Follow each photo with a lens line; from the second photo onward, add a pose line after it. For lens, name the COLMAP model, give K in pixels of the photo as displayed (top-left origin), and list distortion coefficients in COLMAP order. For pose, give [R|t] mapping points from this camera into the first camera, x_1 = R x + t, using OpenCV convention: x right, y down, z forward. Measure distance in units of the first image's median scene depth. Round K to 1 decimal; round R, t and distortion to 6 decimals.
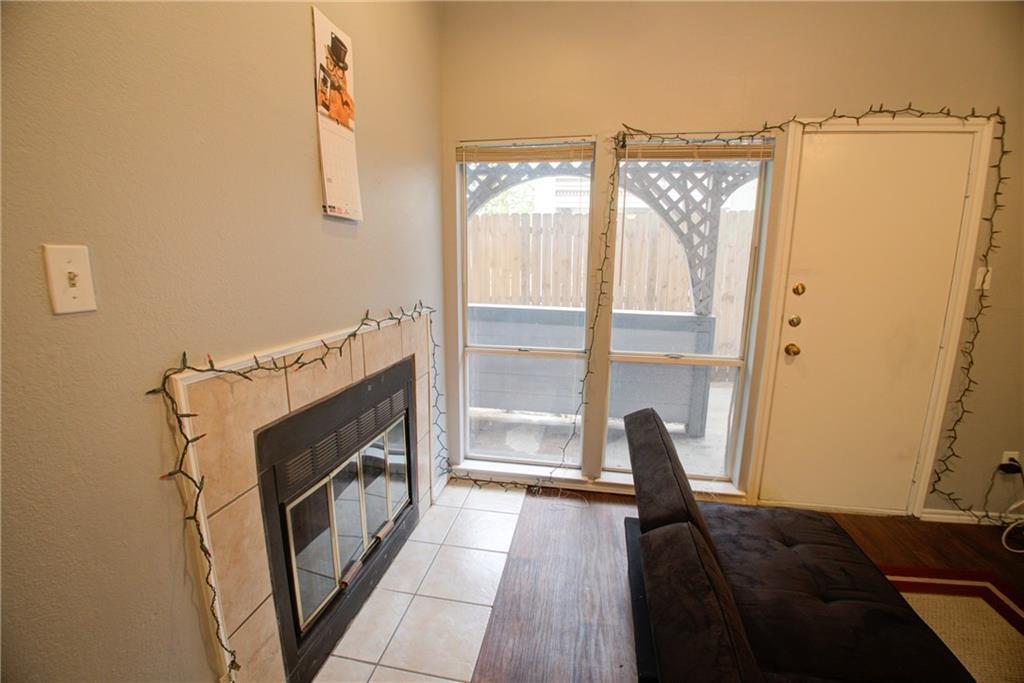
lens RADIAL K [[432.2, 0, 512.2], [0, 432.2, 344.7], [0, 0, 1]] dist [-0.033776, -0.004478]
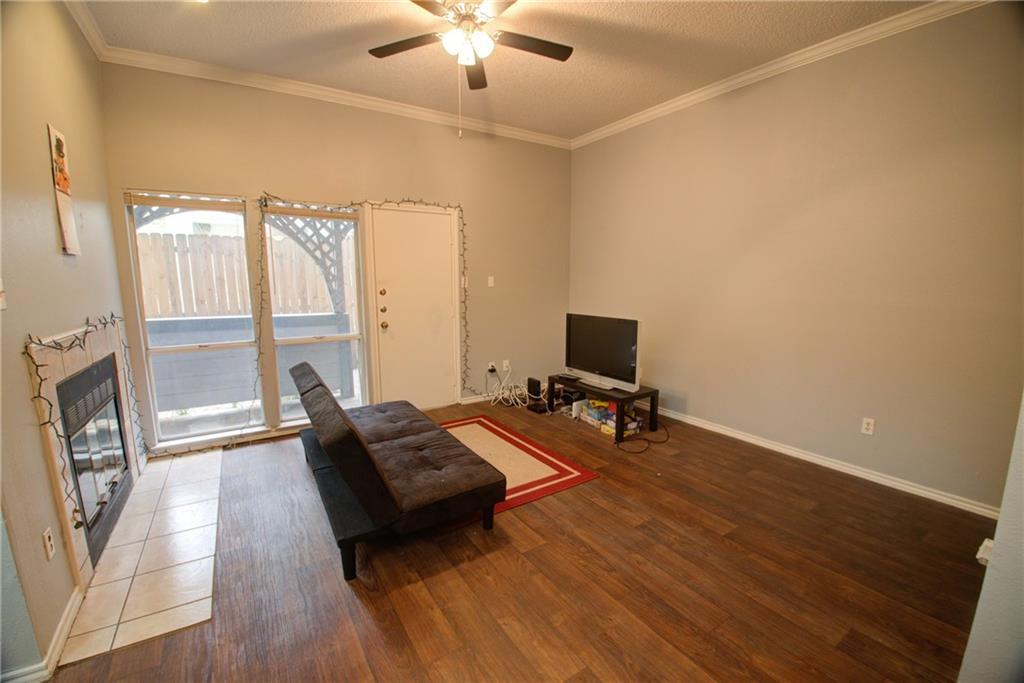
lens RADIAL K [[419.8, 0, 512.9], [0, 419.8, 343.6], [0, 0, 1]] dist [-0.030349, -0.005338]
pose [[0.724709, -0.115532, 0.679300, -0.170733], [0.135921, 0.990442, 0.023442, 0.123361], [-0.675516, 0.075343, 0.733486, -0.681109]]
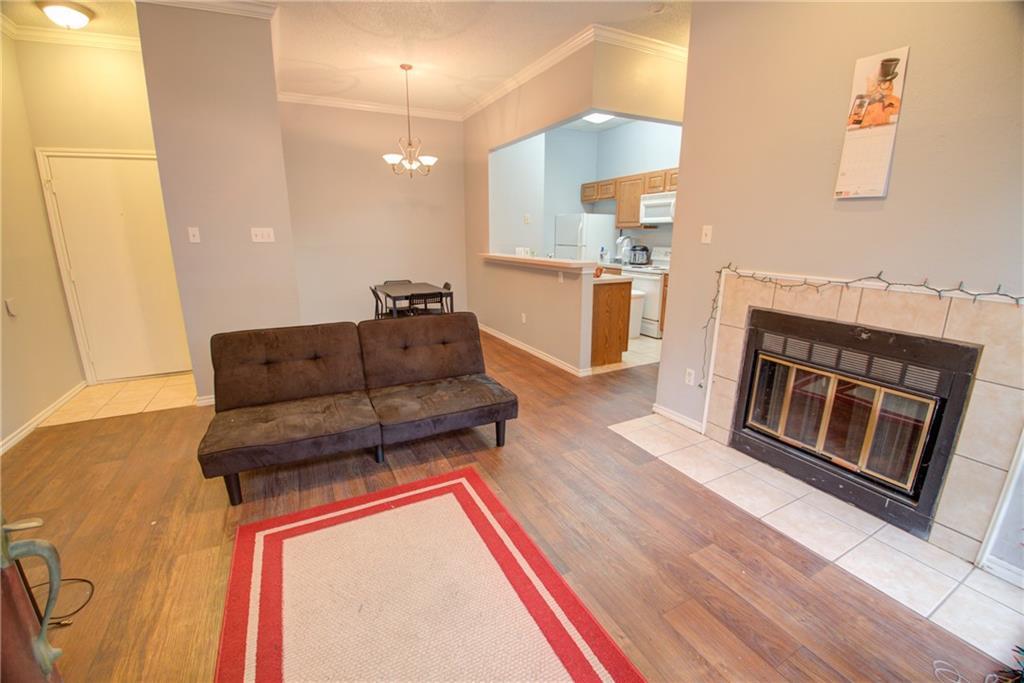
lens RADIAL K [[422.3, 0, 511.4], [0, 422.3, 343.4], [0, 0, 1]] dist [-0.030559, -0.004378]
pose [[-0.794923, 0.141843, -0.589896, 0.863121], [-0.119502, 0.916635, 0.381445, -0.153605], [0.594824, 0.373714, -0.711704, 0.941193]]
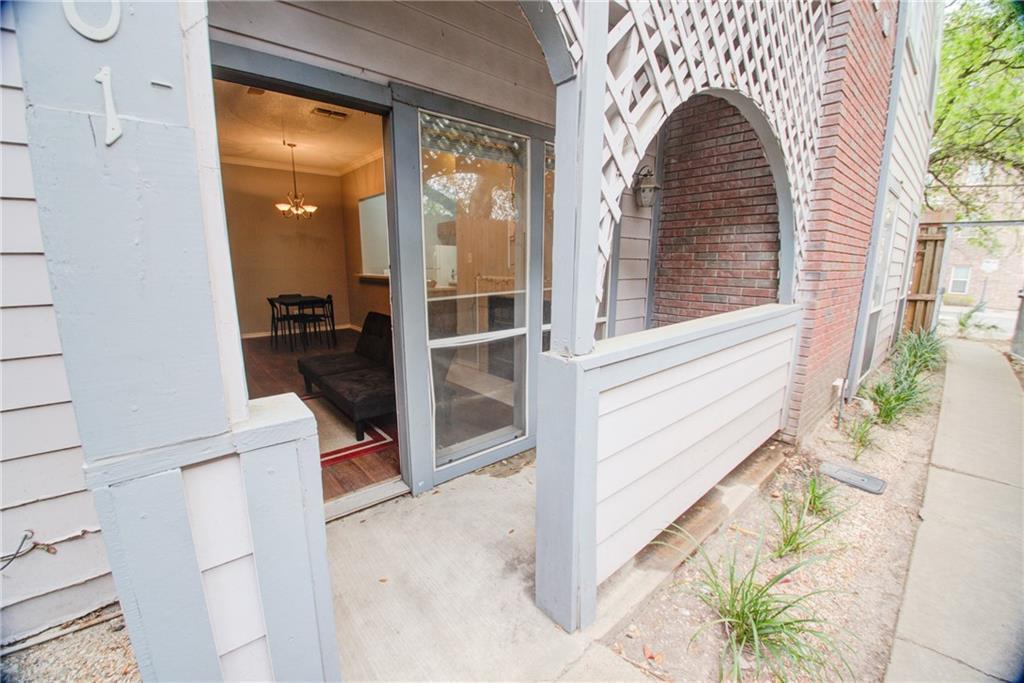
lens RADIAL K [[404.3, 0, 512.0], [0, 404.3, 341.5], [0, 0, 1]] dist [-0.017533, -0.004636]
pose [[-0.630149, 0.136377, -0.764404, 1.217948], [-0.151701, 0.943861, 0.293451, -0.293748], [0.761511, 0.300879, -0.574084, 1.829898]]
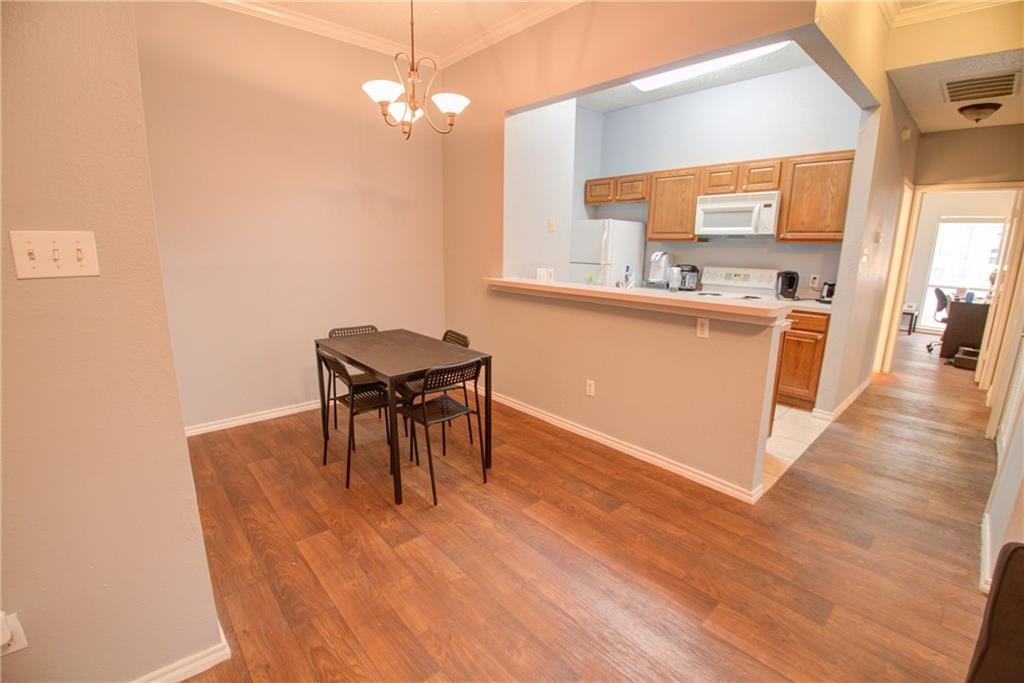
lens RADIAL K [[443.0, 0, 511.6], [0, 443.0, 343.8], [0, 0, 1]] dist [-0.033096, -0.005680]
pose [[-0.612605, 0.155456, -0.774951, 0.704432], [-0.164521, 0.933912, 0.317399, 0.029228], [0.773077, 0.321936, -0.546543, -0.119168]]
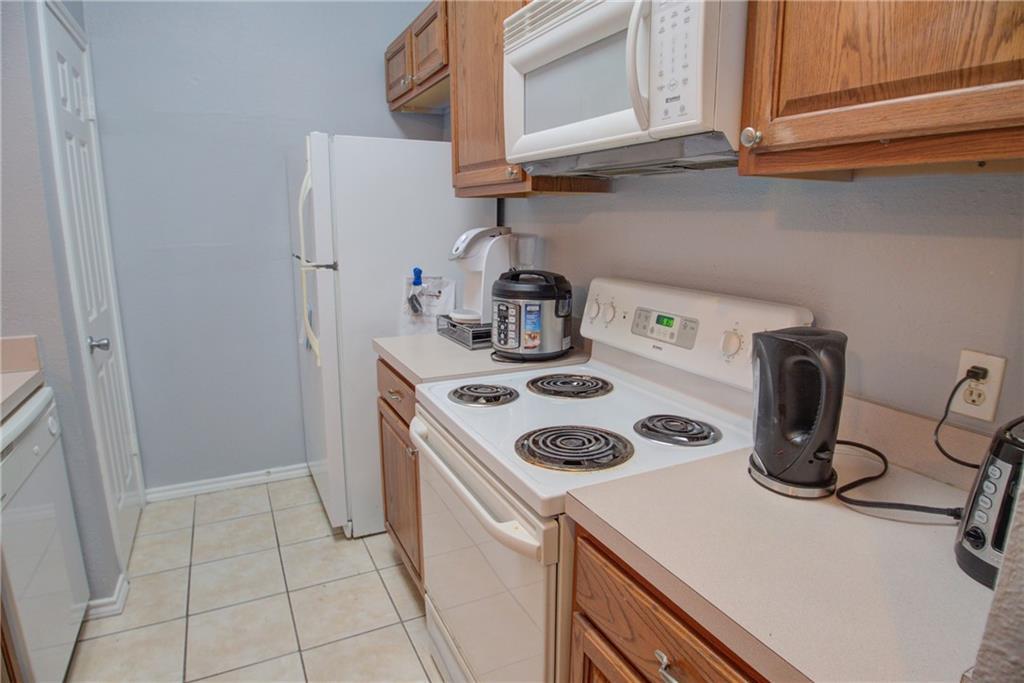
lens RADIAL K [[581.1, 0, 511.4], [0, 581.1, 345.4], [0, 0, 1]] dist [-0.054386, 0.002237]
pose [[-0.803964, 0.112742, -0.583893, -0.988998], [-0.125037, 0.927867, 0.351324, 0.019299], [0.581384, 0.355460, -0.731875, -0.124948]]
